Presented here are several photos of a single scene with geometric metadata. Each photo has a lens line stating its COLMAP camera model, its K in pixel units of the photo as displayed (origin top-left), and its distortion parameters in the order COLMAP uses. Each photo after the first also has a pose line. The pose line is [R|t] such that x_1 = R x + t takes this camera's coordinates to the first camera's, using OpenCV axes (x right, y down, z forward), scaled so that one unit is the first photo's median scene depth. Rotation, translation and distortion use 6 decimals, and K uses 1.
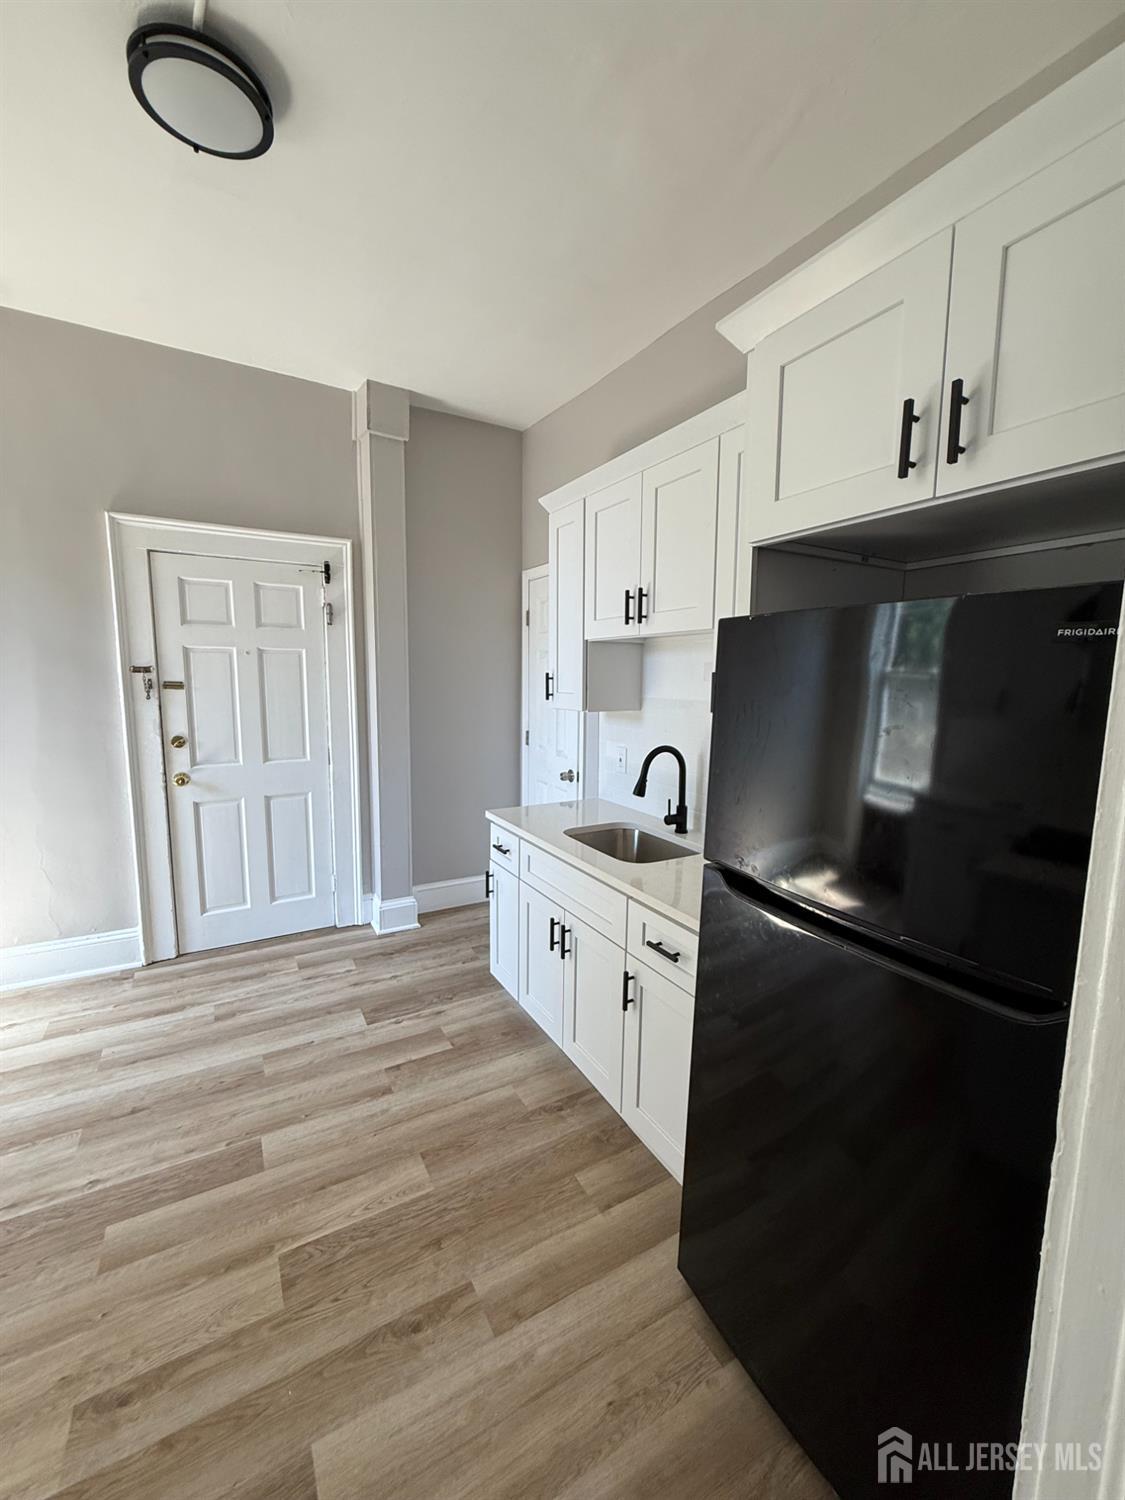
lens RADIAL K [[597.3, 0, 562.8], [0, 597.3, 745.2], [0, 0, 1]] dist [0.000259, -0.000011]
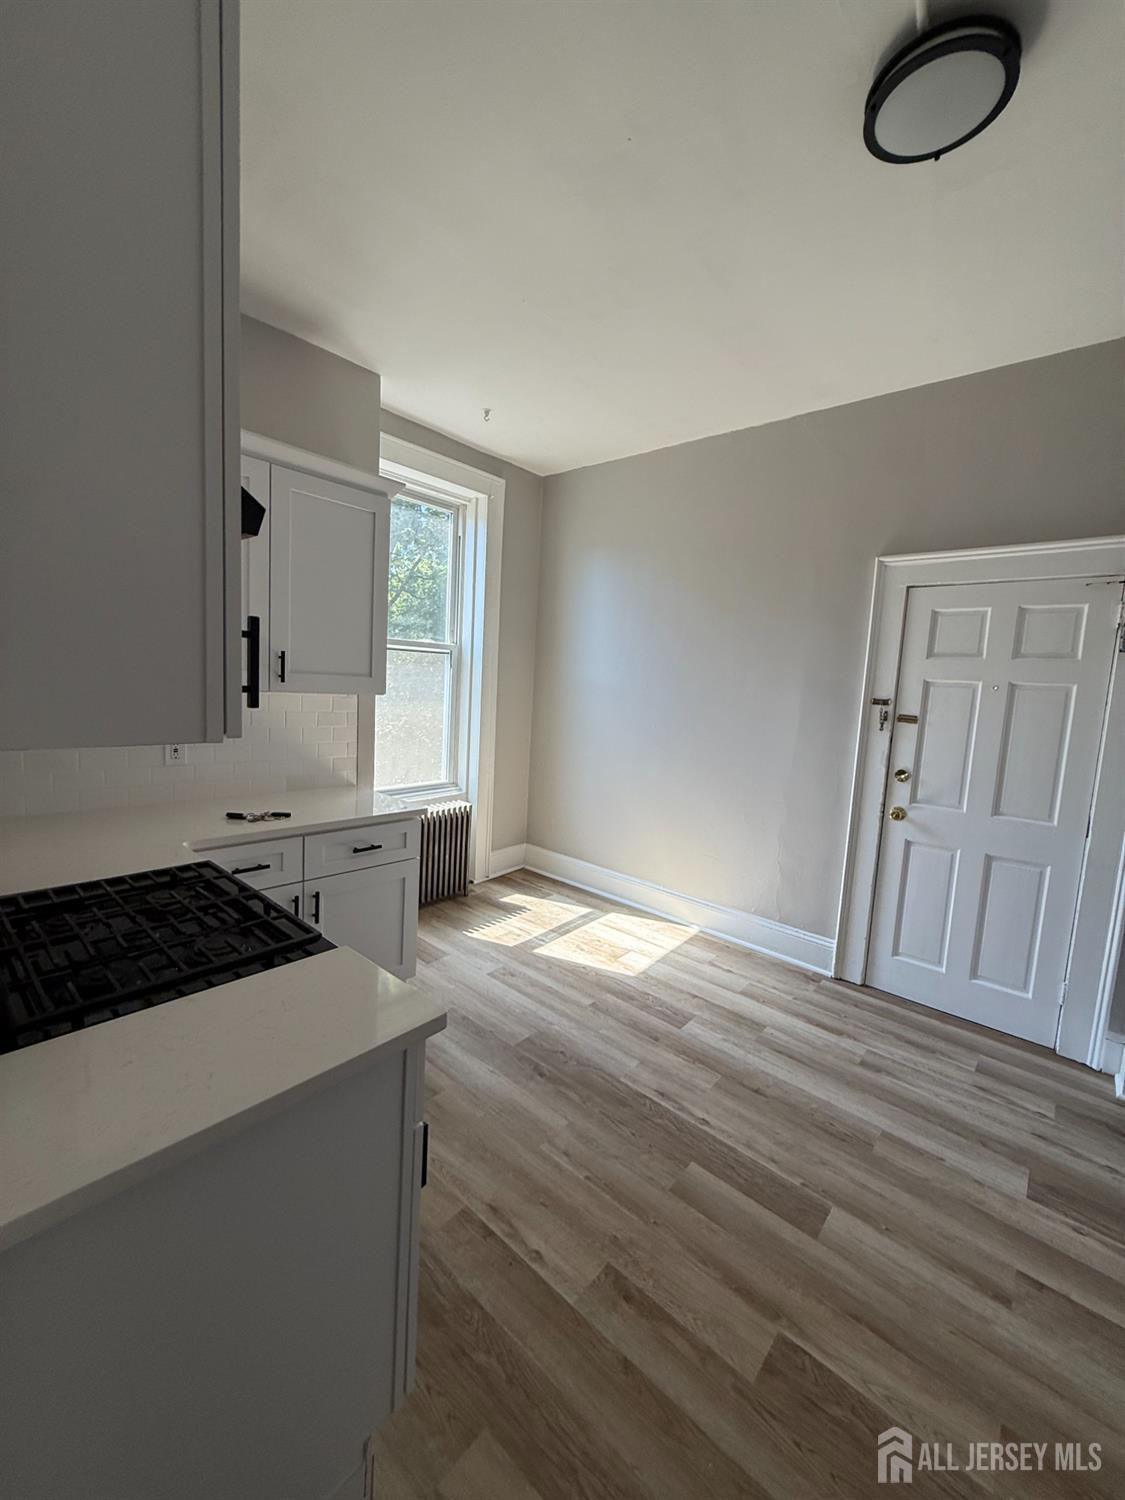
lens RADIAL K [[597.3, 0, 562.8], [0, 597.3, 745.2], [0, 0, 1]] dist [0.000259, -0.000011]
pose [[0.326797, 0.102173, -0.939555, 0.110240], [-0.166197, 0.984860, 0.049293, -0.012324], [0.930367, 0.140043, 0.338830, 0.152645]]
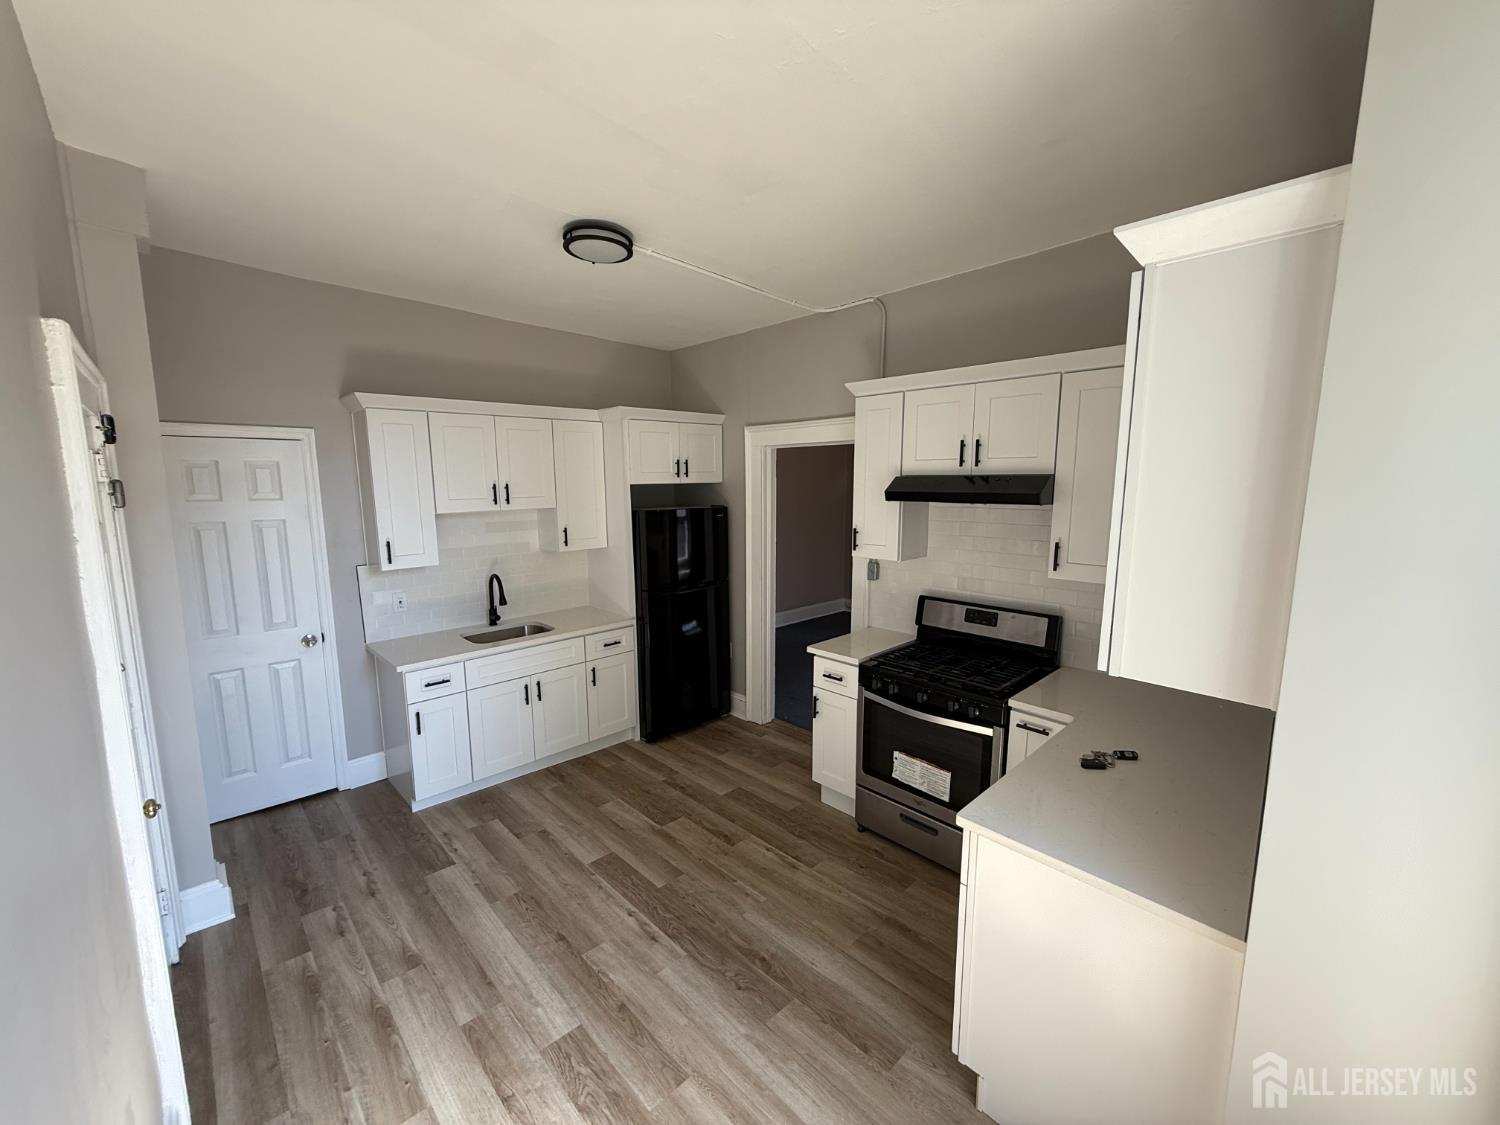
lens RADIAL K [[597.3, 0, 750.0], [0, 597.3, 562.5], [0, 0, 1]] dist [0.000259, -0.000011]
pose [[-0.247982, -0.149436, 0.957170, -1.424780], [0.114949, 0.976512, 0.182237, -0.224310], [-0.961921, 0.155217, -0.224980, 0.614092]]
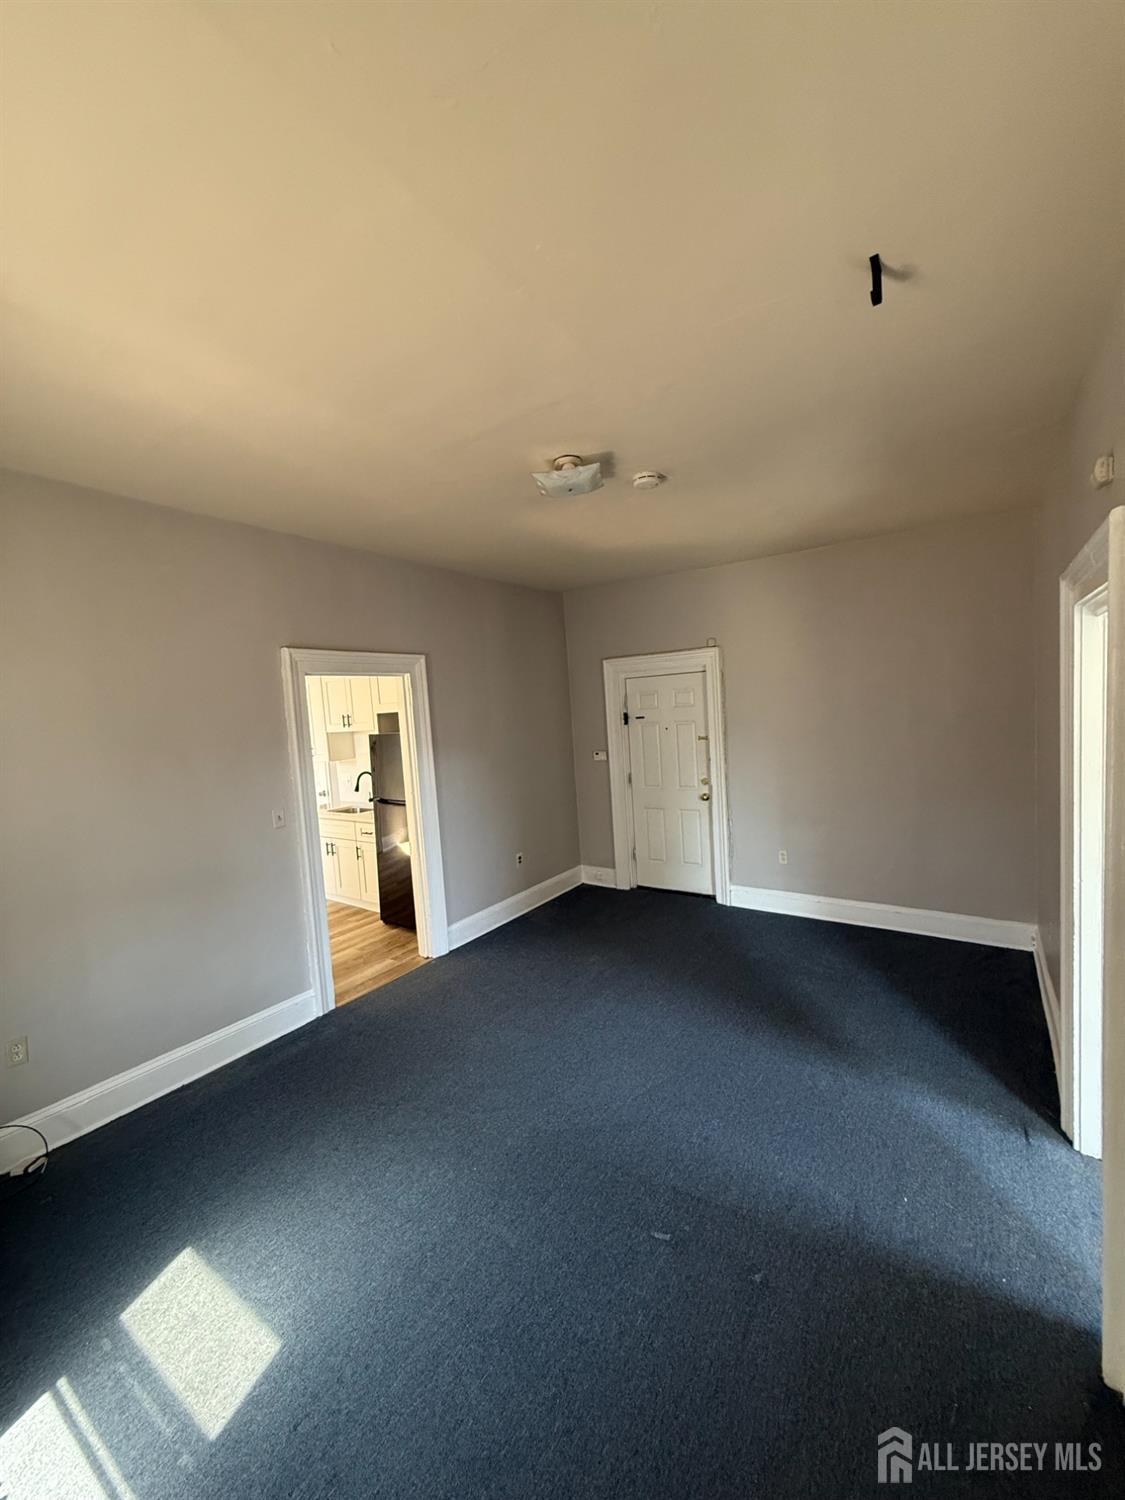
lens RADIAL K [[597.3, 0, 562.8], [0, 597.3, 745.2], [0, 0, 1]] dist [0.000259, -0.000011]
pose [[0.901432, -0.101198, 0.420926, -0.120170], [0.125411, 0.991646, -0.030165, 0.065326], [-0.414357, 0.079980, 0.906593, -1.523872]]
